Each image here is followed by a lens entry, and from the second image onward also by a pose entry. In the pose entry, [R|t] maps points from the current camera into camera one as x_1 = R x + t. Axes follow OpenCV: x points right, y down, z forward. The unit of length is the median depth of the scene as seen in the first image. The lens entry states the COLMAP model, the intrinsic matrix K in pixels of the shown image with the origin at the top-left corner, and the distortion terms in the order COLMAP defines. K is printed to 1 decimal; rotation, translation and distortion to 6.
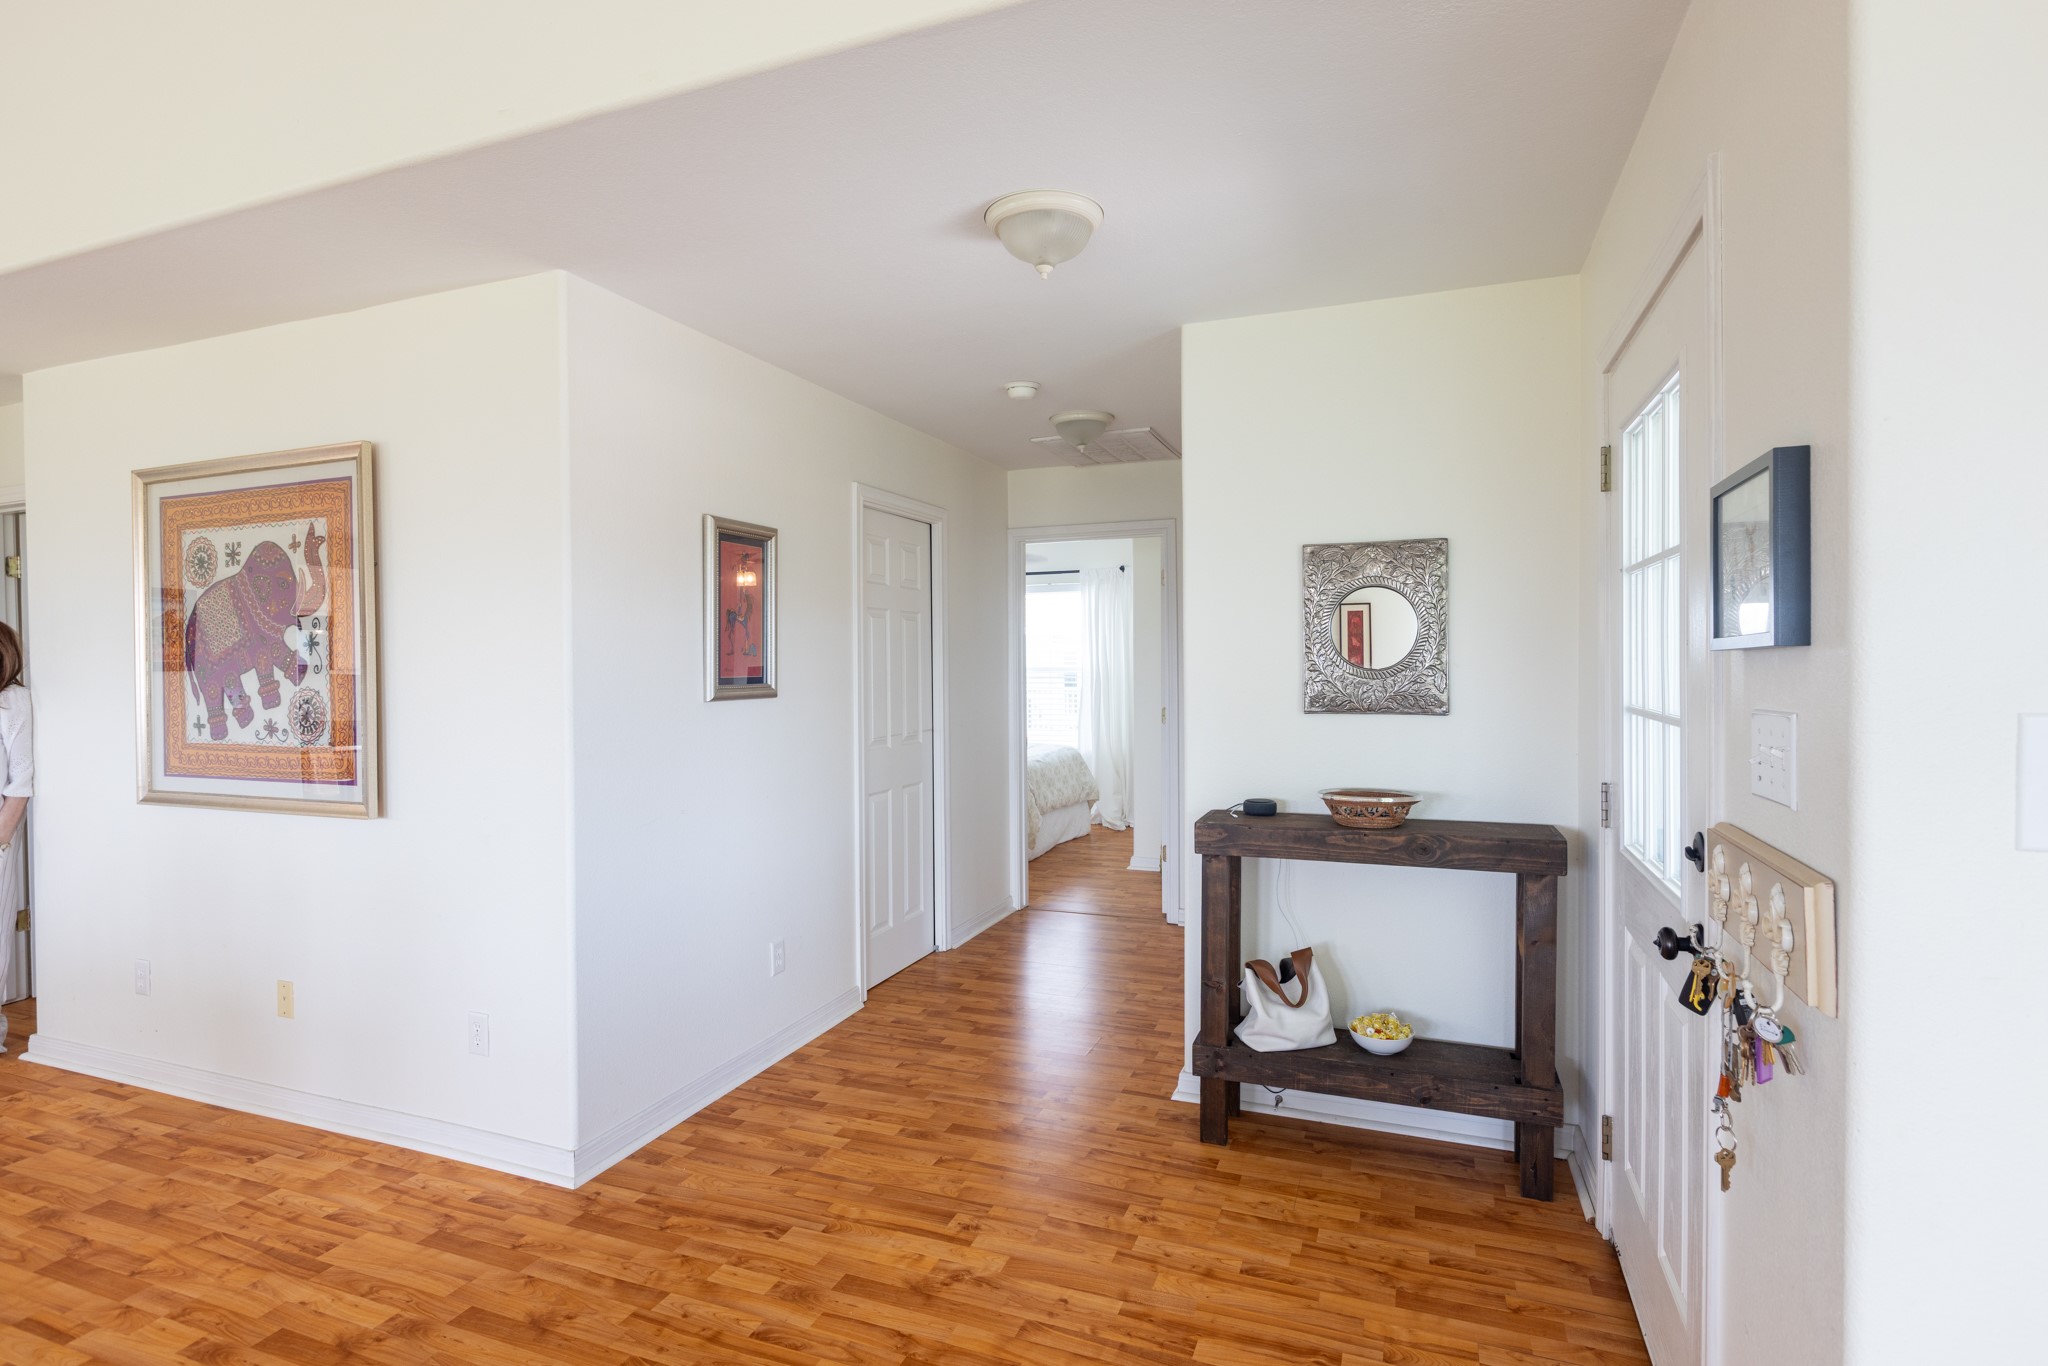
lens RADIAL K [[1015.9, 0, 1041.2], [0, 1015.9, 668.0], [0, 0, 1]] dist [-0.007167, -0.002076]
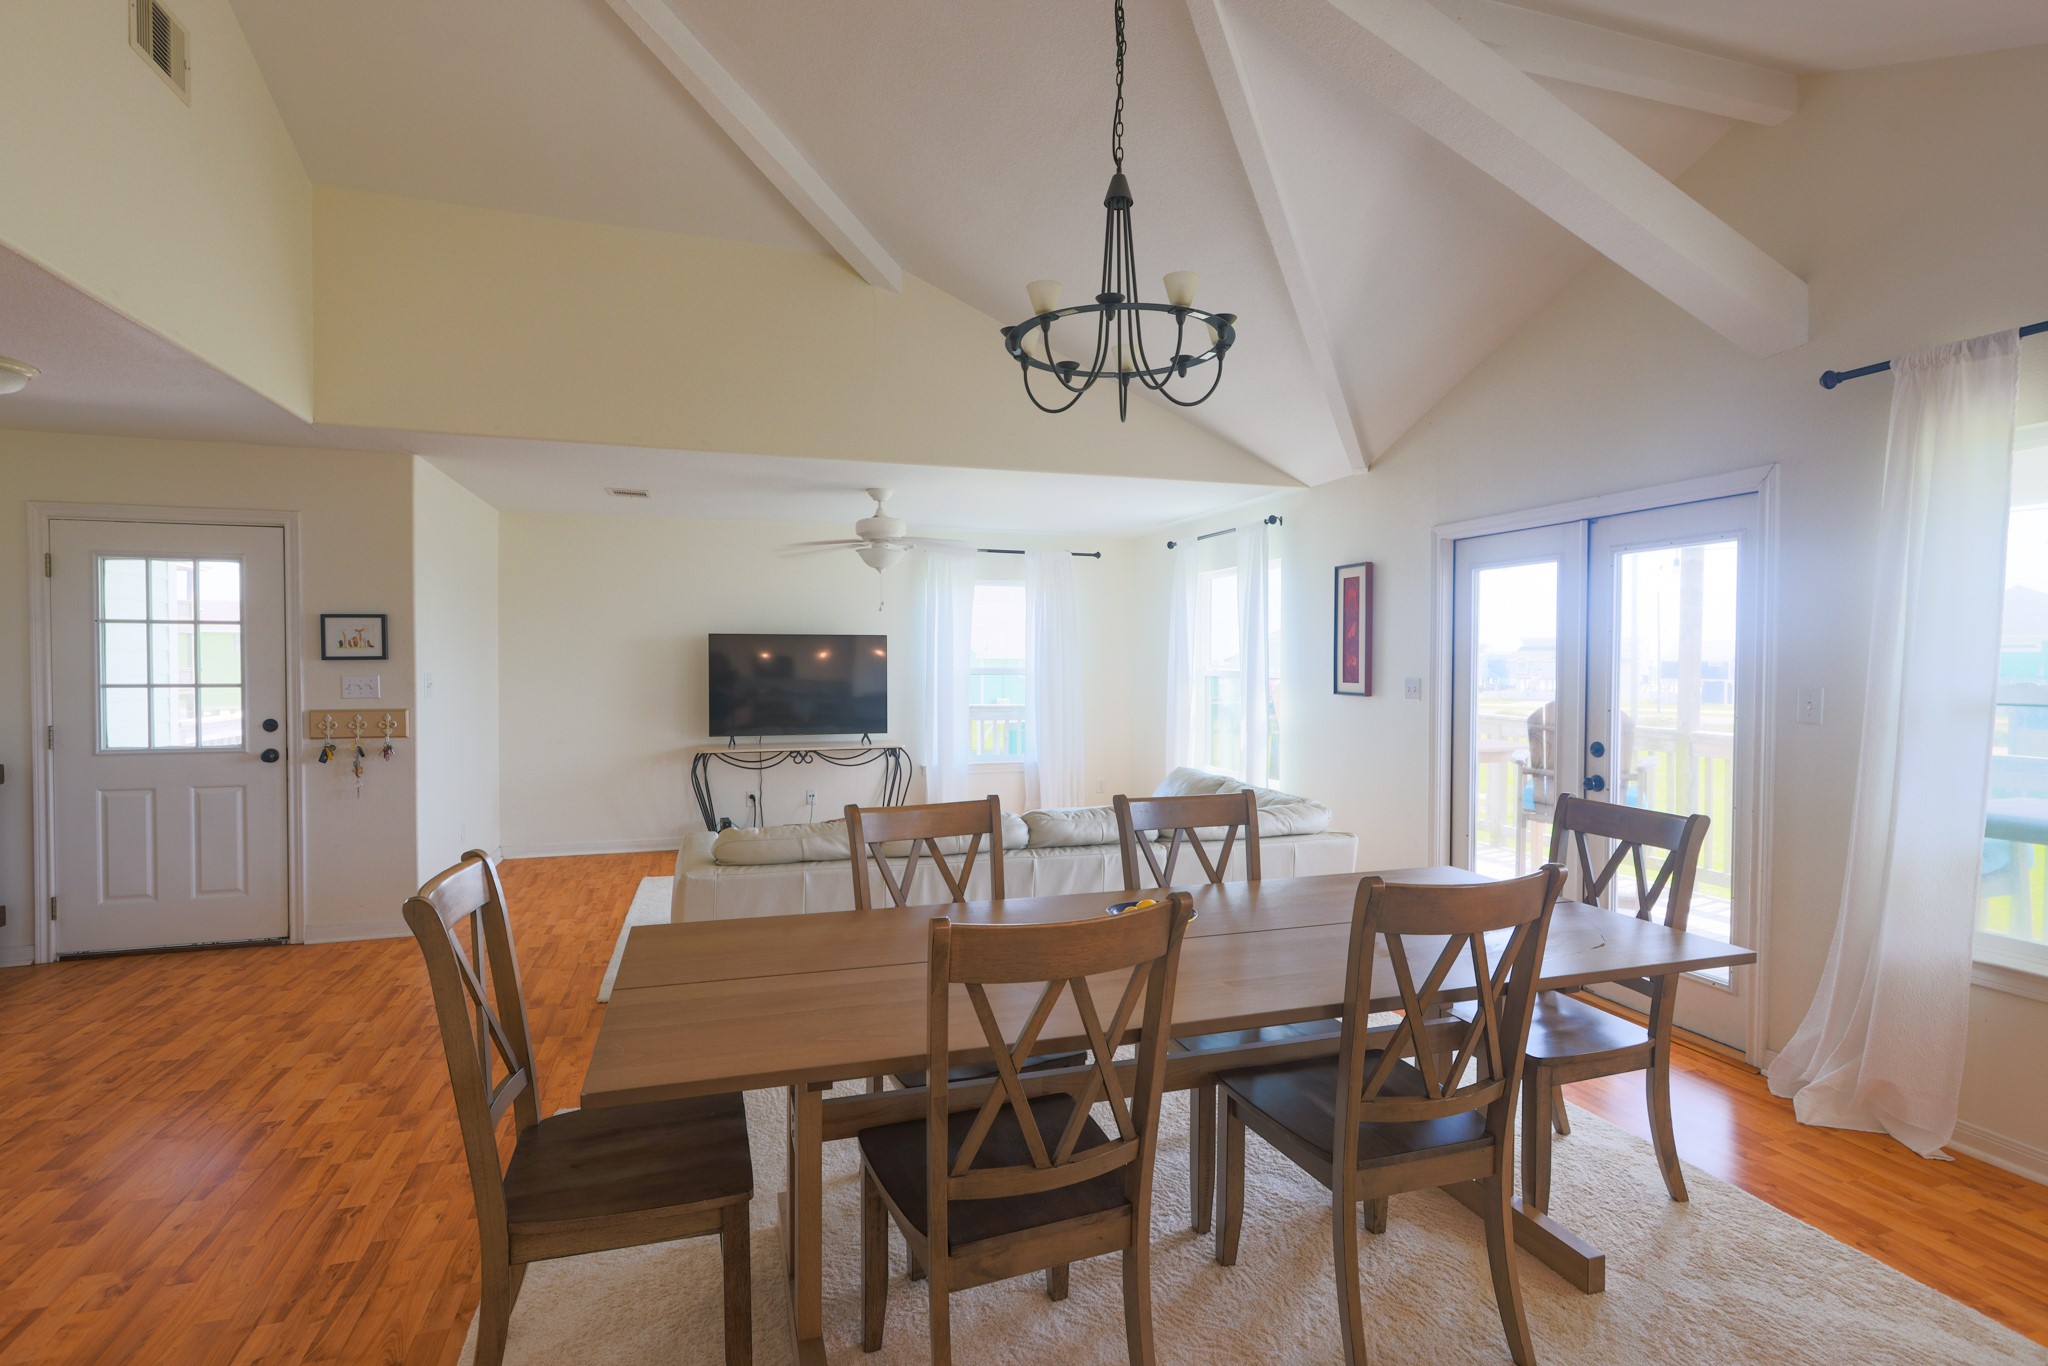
lens RADIAL K [[971.0, 0, 1024.2], [0, 971.0, 682.4], [0, 0, 1]] dist [-0.001163, 0.000638]
pose [[-0.628588, -0.007353, 0.777704, -1.639980], [0.011539, 0.999757, 0.018779, 0.012507], [-0.777653, 0.020778, -0.628350, 0.570439]]
